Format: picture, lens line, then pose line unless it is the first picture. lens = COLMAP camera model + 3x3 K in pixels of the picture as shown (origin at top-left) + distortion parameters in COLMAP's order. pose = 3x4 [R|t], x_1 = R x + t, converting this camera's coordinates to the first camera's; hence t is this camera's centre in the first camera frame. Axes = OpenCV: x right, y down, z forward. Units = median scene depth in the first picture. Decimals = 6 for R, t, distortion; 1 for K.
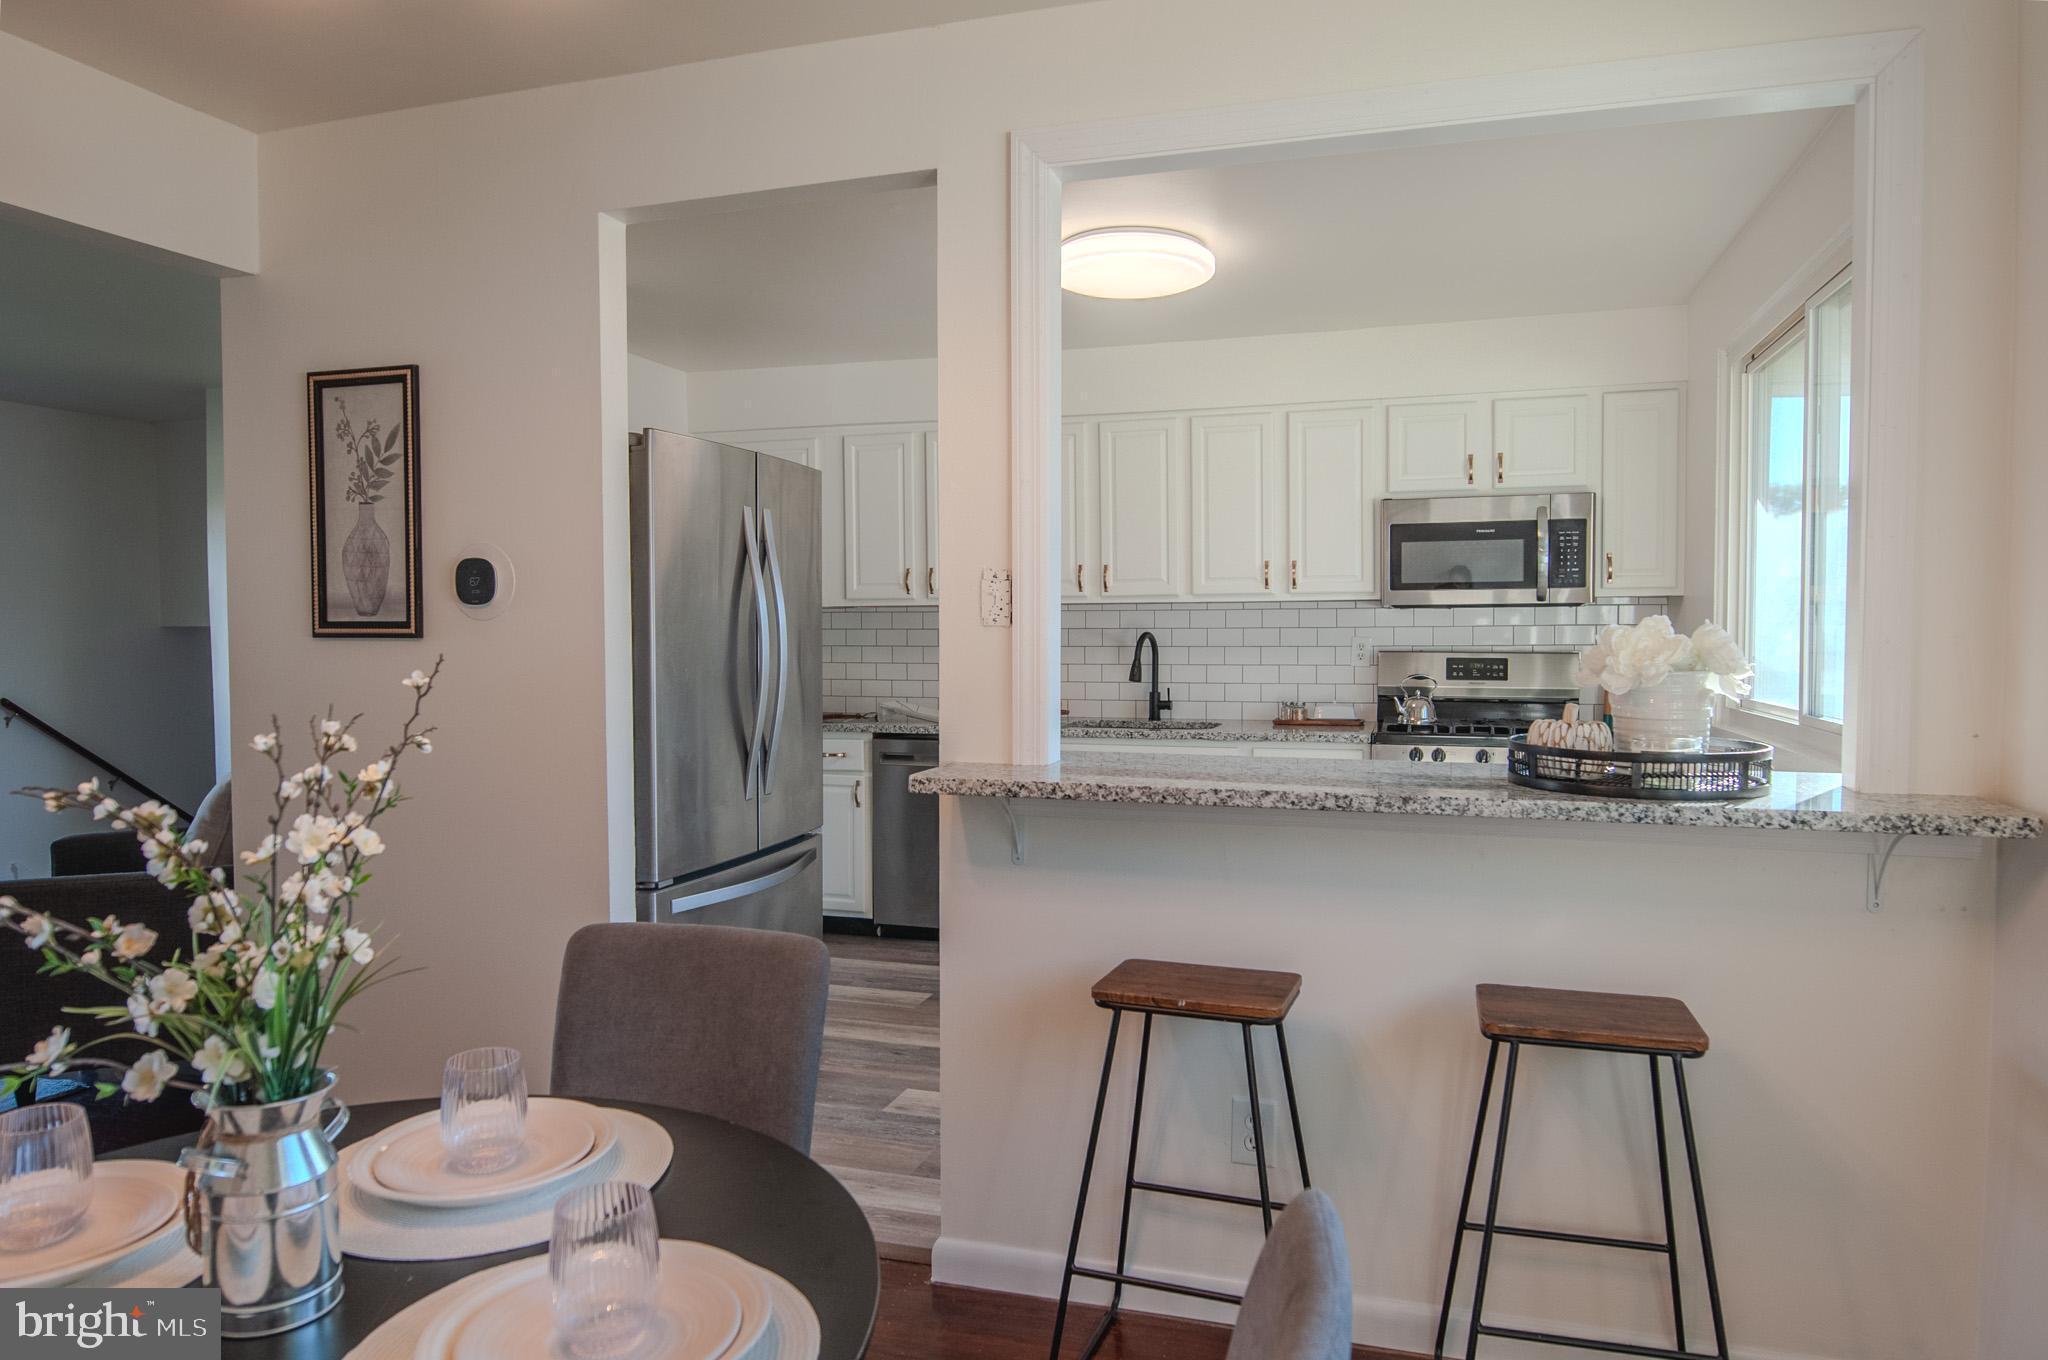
lens RADIAL K [[1276.9, 0, 1021.2], [0, 1276.9, 657.9], [0, 0, 1]] dist [-0.000628, 0.000868]
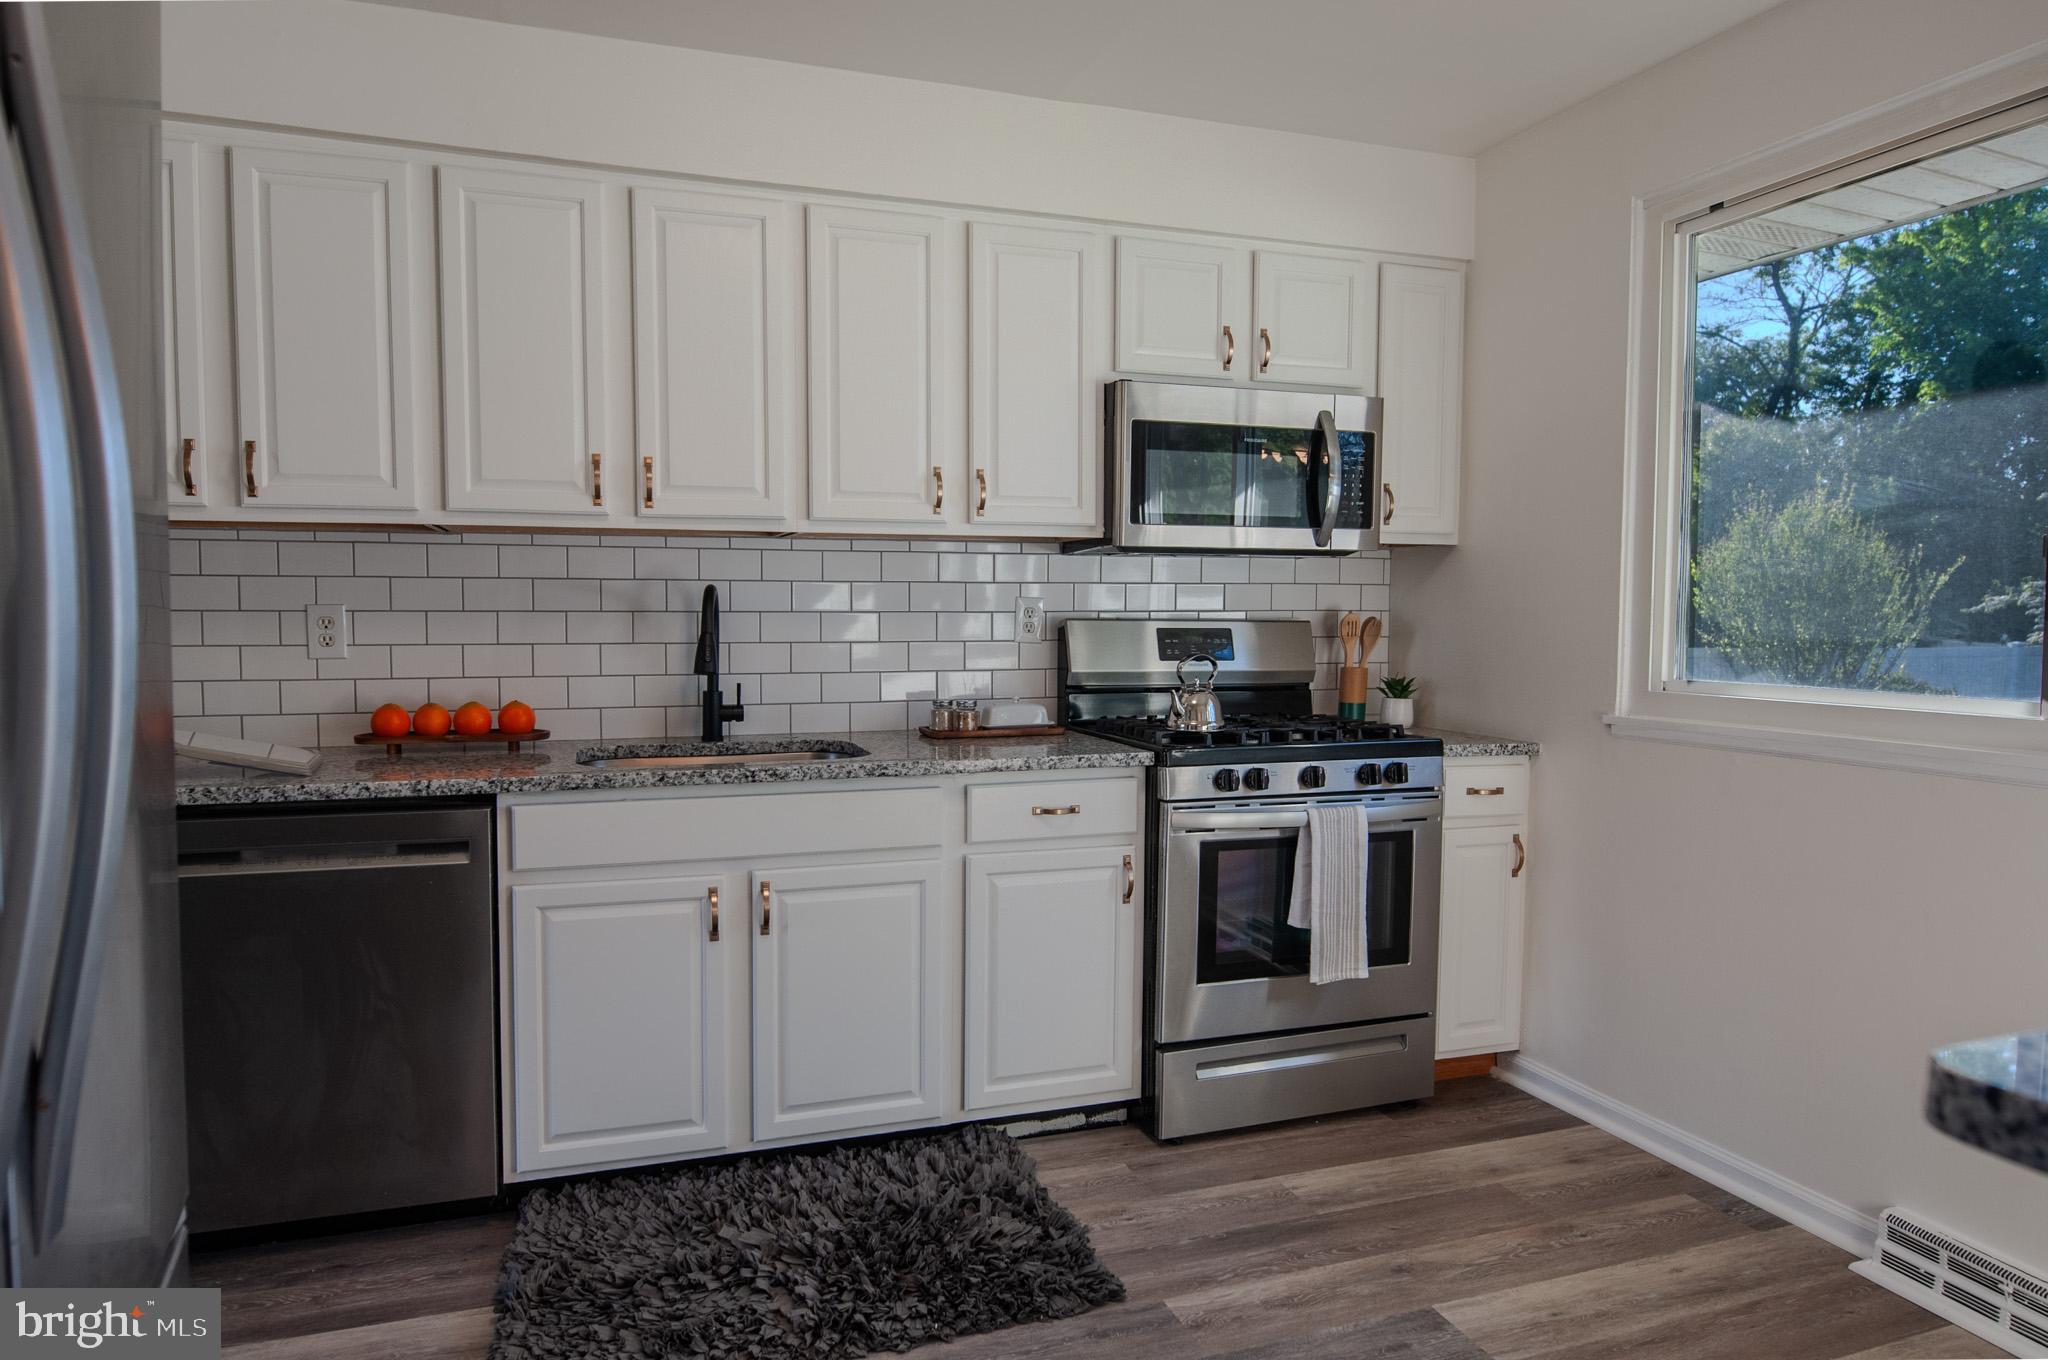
lens RADIAL K [[1276.9, 0, 1021.2], [0, 1276.9, 657.9], [0, 0, 1]] dist [-0.000628, 0.000868]
pose [[0.807042, -0.015299, 0.590295, -0.134203], [0.006740, 0.999838, 0.016698, 0.003706], [-0.590455, -0.009498, 0.807015, 0.505751]]
